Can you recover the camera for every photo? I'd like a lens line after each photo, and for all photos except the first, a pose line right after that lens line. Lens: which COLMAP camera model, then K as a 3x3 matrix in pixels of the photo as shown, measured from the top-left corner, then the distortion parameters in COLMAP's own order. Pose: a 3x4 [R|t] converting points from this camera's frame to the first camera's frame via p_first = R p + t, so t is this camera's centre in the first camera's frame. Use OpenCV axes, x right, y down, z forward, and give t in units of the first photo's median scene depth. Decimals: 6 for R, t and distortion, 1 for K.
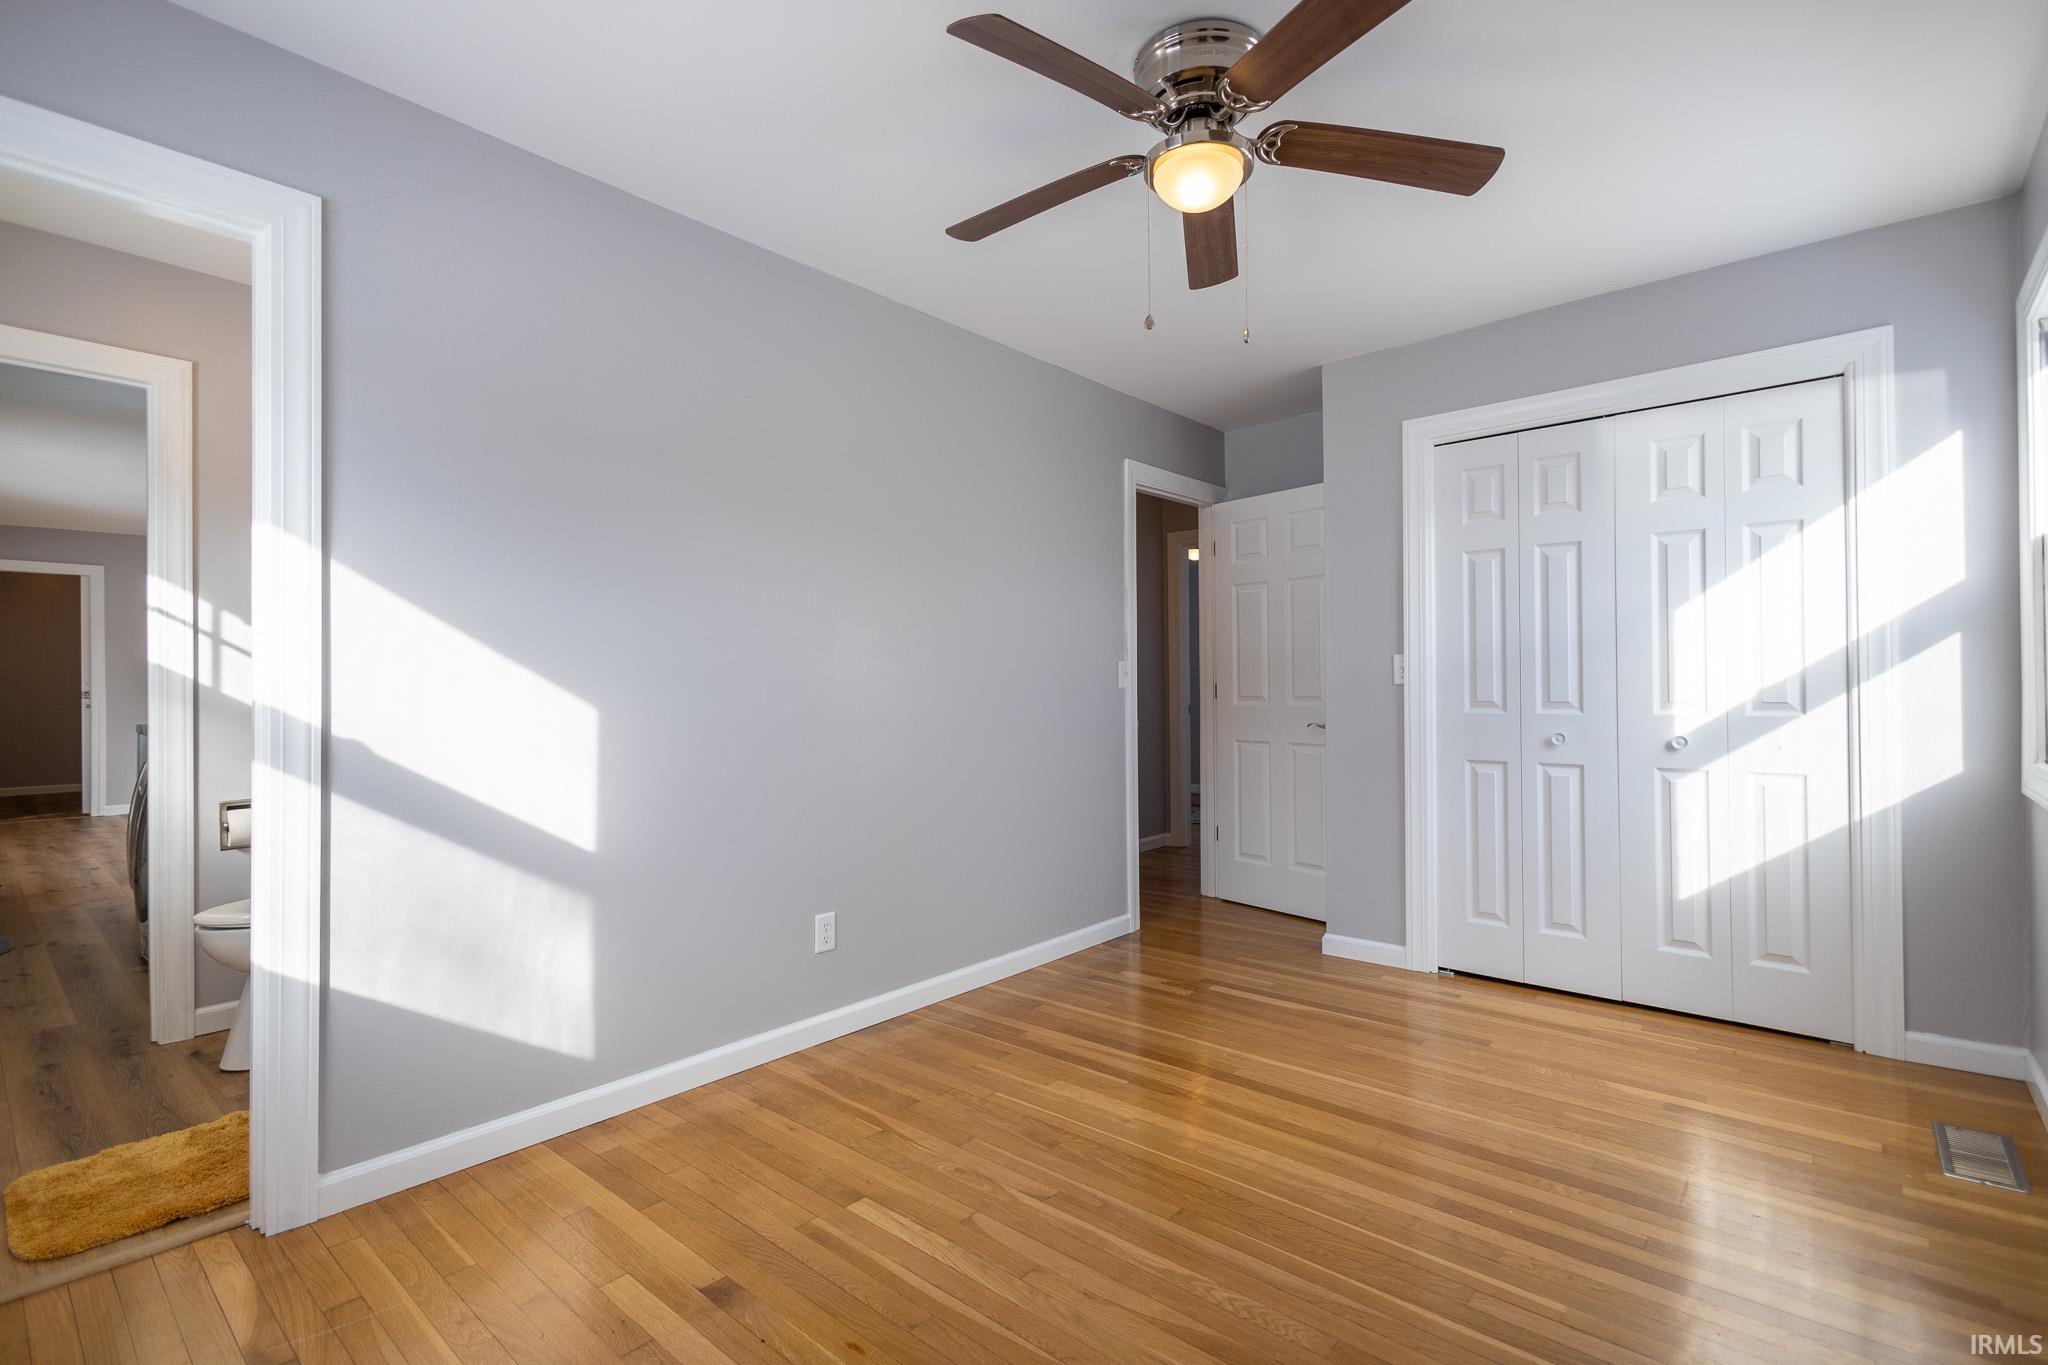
lens RADIAL K [[935.9, 0, 1020.9], [0, 935.9, 677.3], [0, 0, 1]] dist [0.009674, -0.001071]
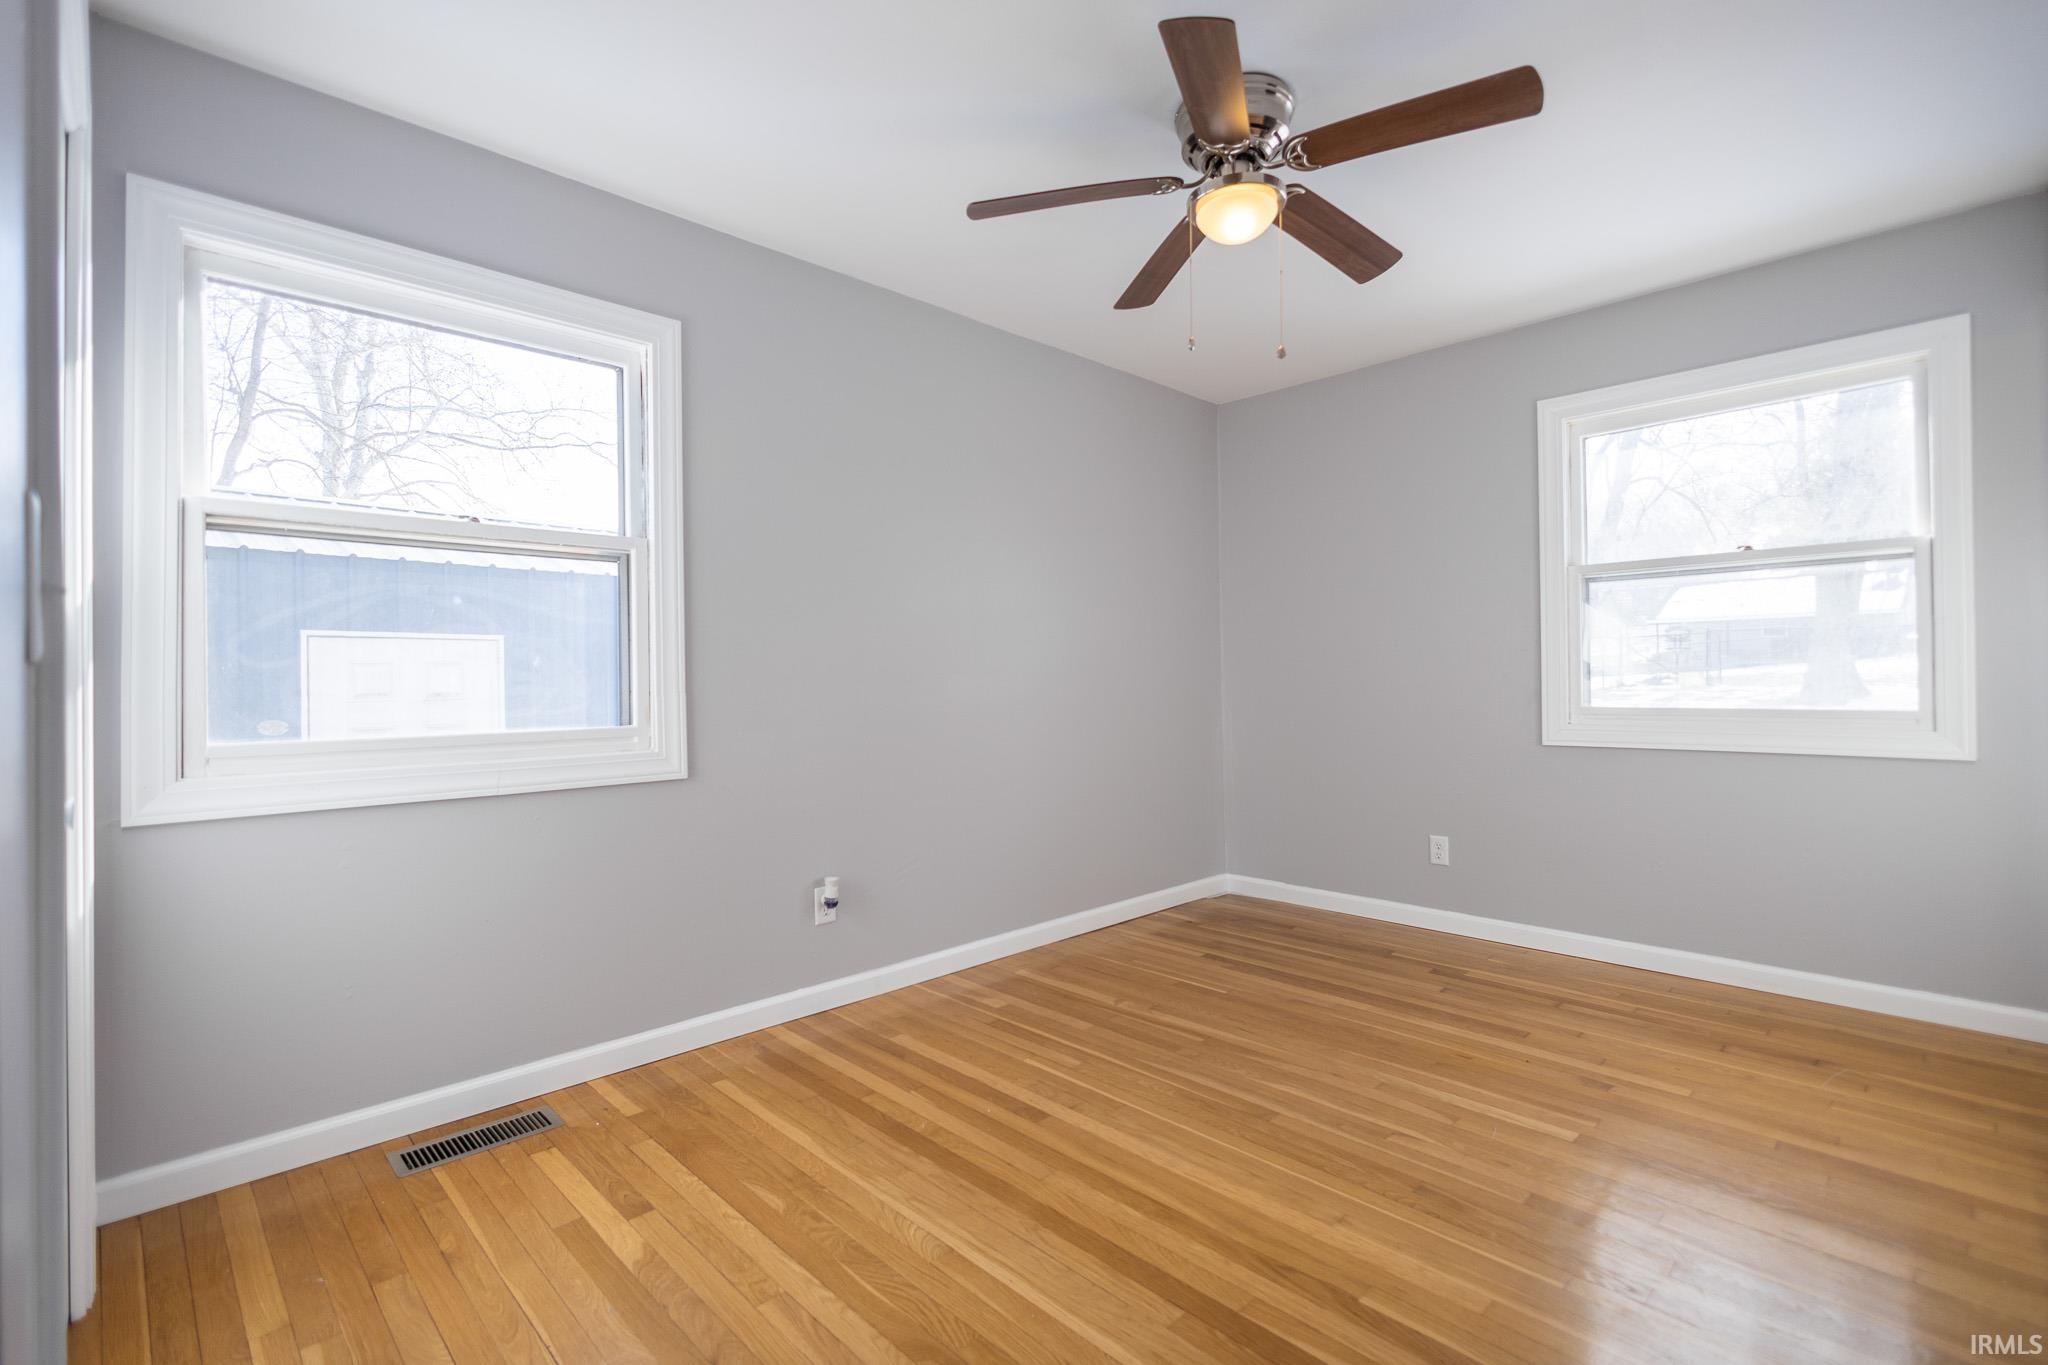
lens RADIAL K [[935.9, 0, 1020.9], [0, 935.9, 677.3], [0, 0, 1]] dist [0.009674, -0.001071]
pose [[-0.996698, 0.017134, 0.079370, 0.372459], [0.016345, 0.999811, -0.010569, 0.031049], [-0.079536, -0.009237, -0.996789, 2.173417]]
